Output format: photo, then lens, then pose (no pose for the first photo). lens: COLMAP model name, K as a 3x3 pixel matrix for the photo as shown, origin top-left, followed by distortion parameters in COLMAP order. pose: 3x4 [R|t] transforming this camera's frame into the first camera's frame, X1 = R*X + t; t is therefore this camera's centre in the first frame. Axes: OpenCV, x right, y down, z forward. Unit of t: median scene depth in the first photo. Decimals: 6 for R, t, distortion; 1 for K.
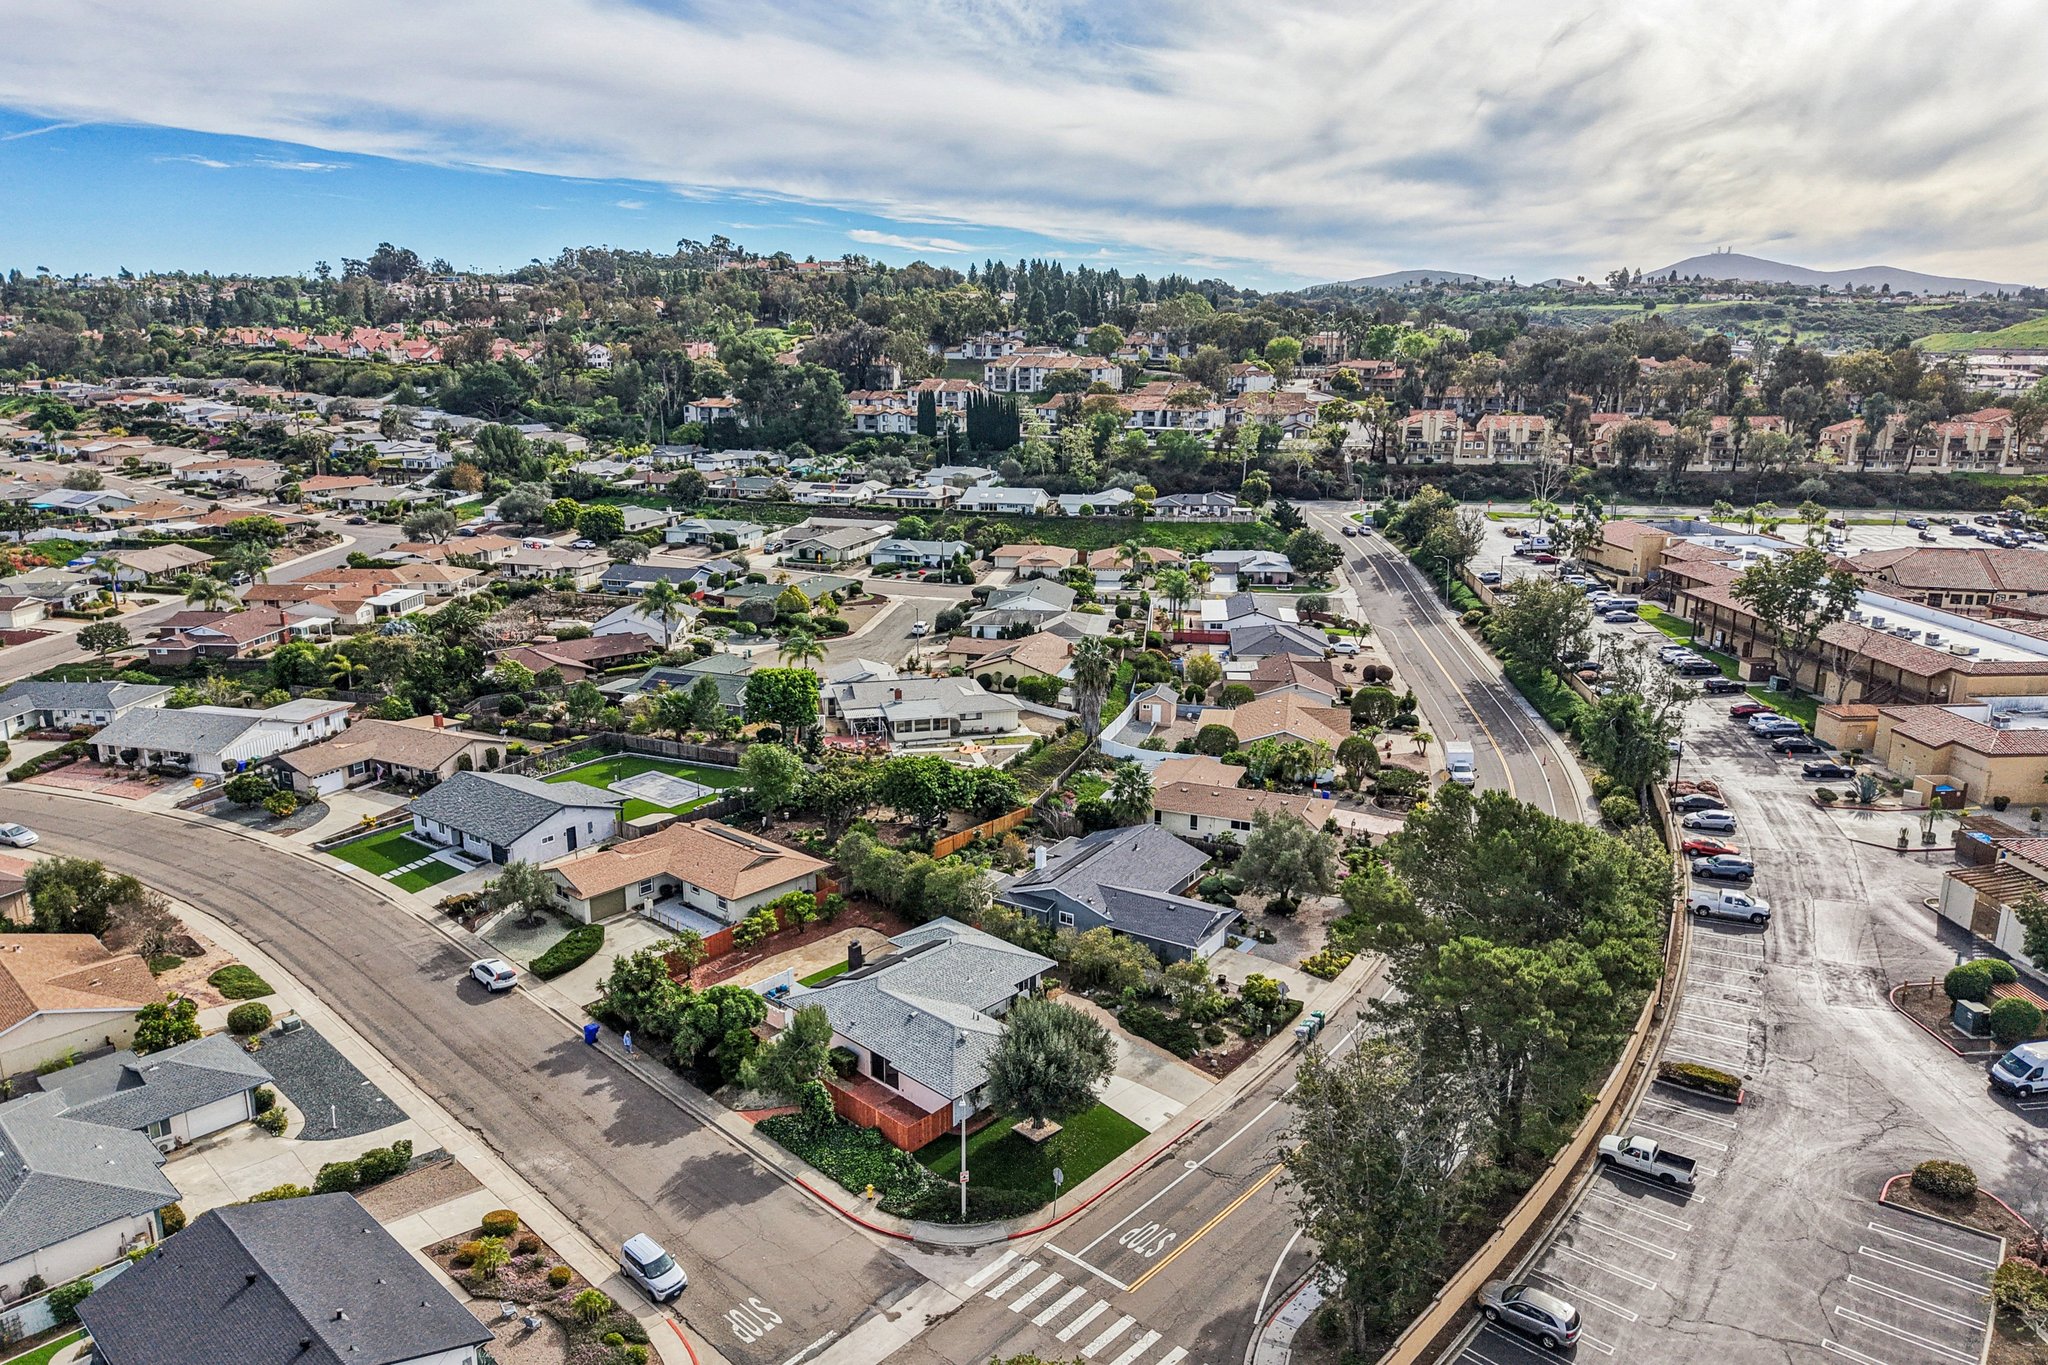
lens RADIAL K [[1398.3, 0, 1024.0], [0, 1398.3, 682.5], [0, 0, 1]] dist [0.021056, -0.034801]
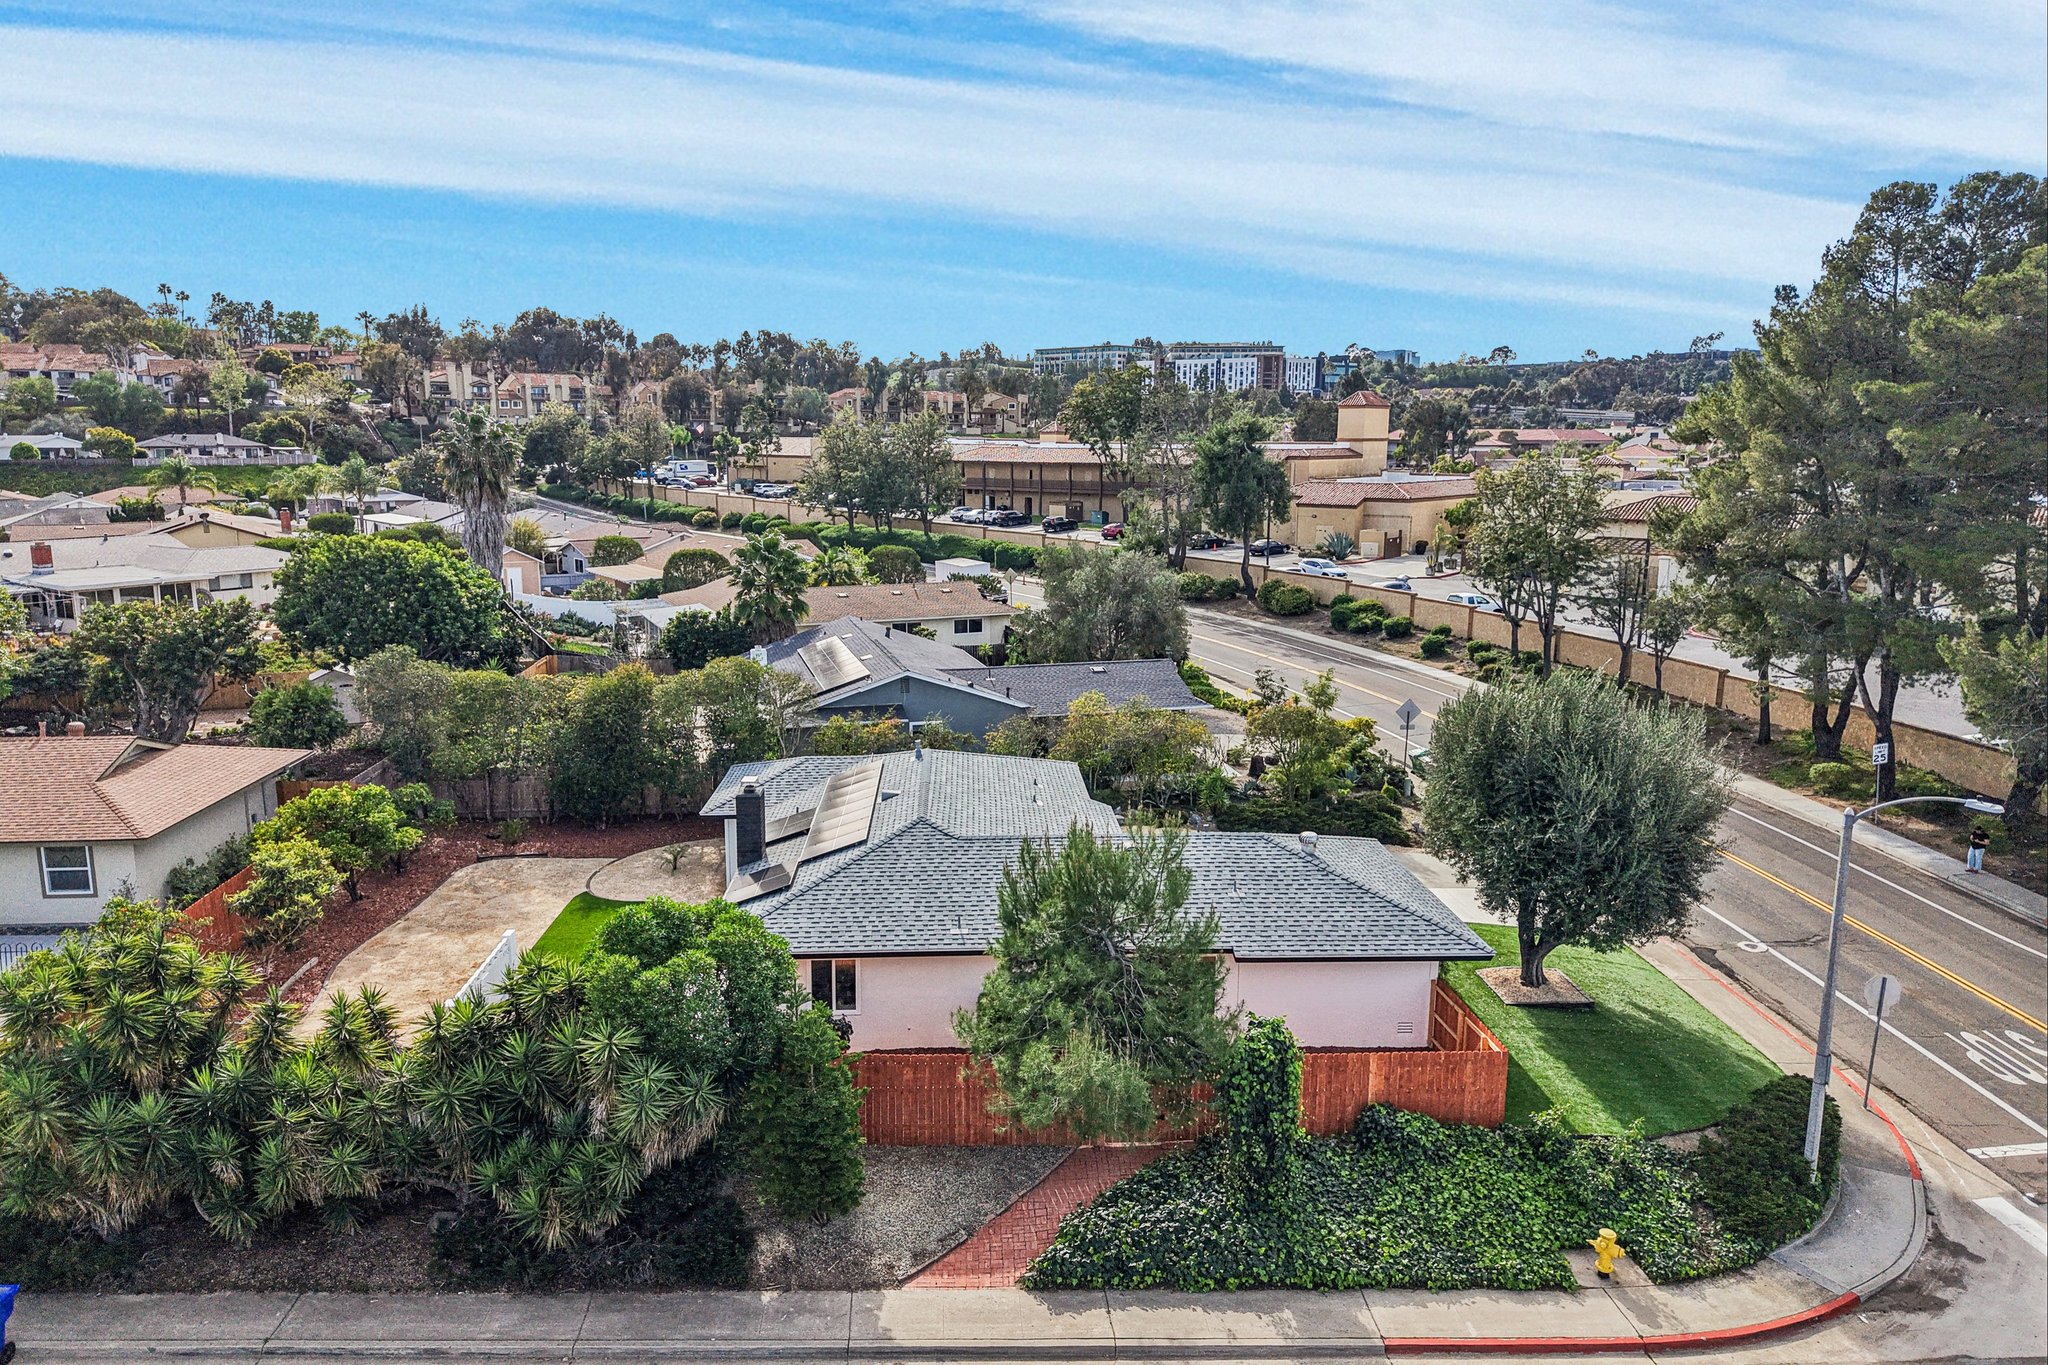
lens RADIAL K [[1363.9, 0, 1032.7], [0, 1363.9, 681.7], [0, 0, 1]] dist [0.029040, -0.029804]
pose [[0.681635, -0.125749, 0.720806, -0.202447], [0.171539, 0.985130, 0.009645, 0.104366], [-0.711301, 0.117072, 0.693070, 0.428299]]
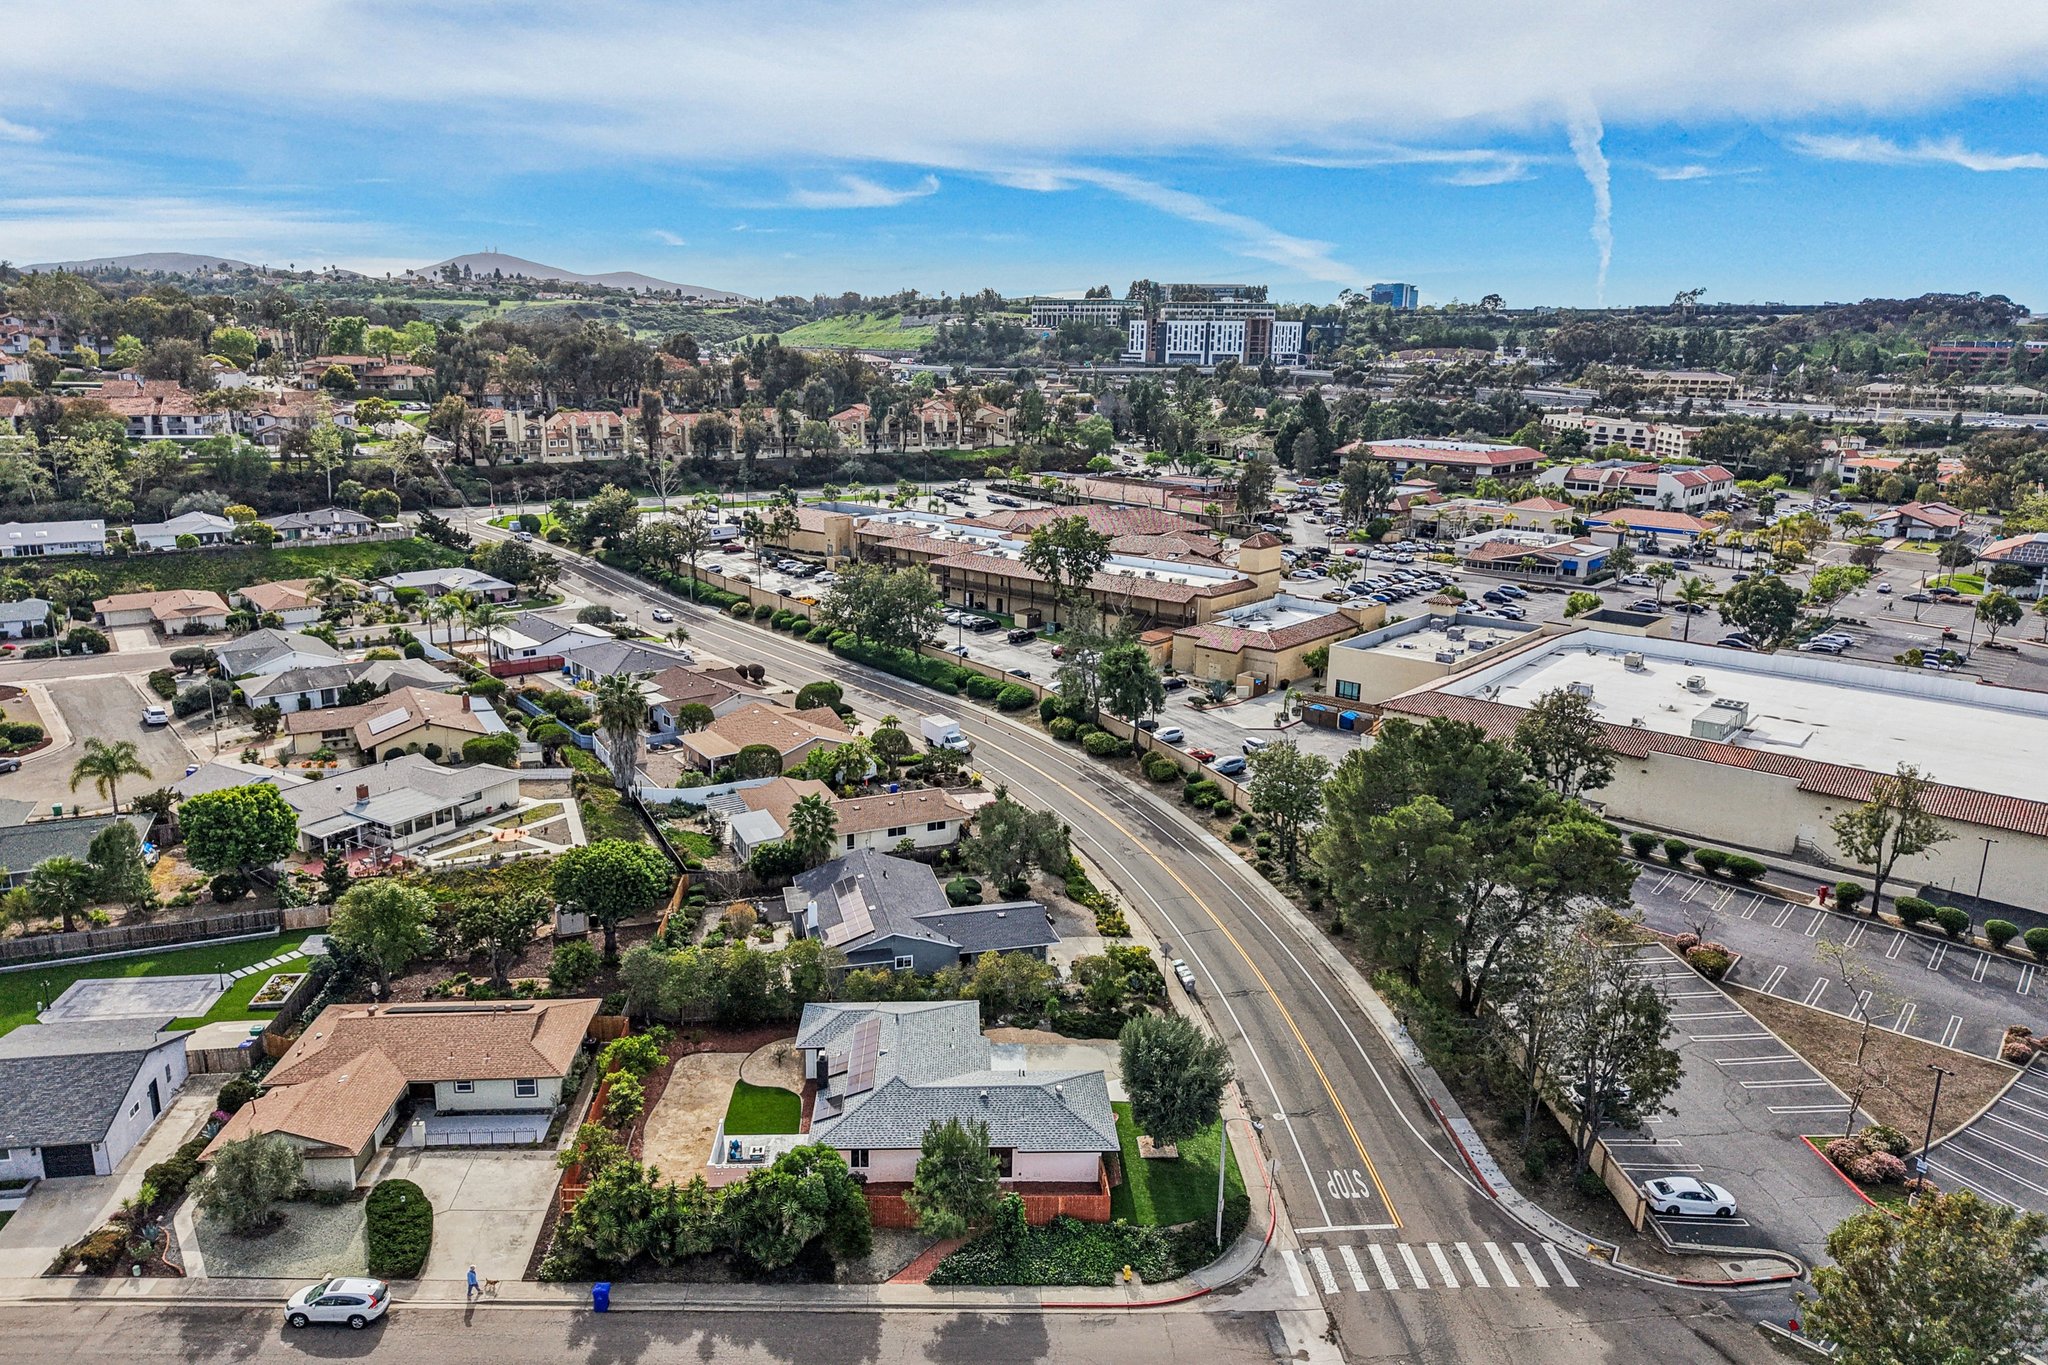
lens RADIAL K [[1363.9, 0, 1032.7], [0, 1363.9, 681.7], [0, 0, 1]] dist [0.029040, -0.029804]
pose [[0.683691, -0.164500, 0.710989, -0.364253], [0.157774, 0.984540, 0.076074, -0.050098], [-0.712512, 0.060164, 0.699076, 0.192702]]
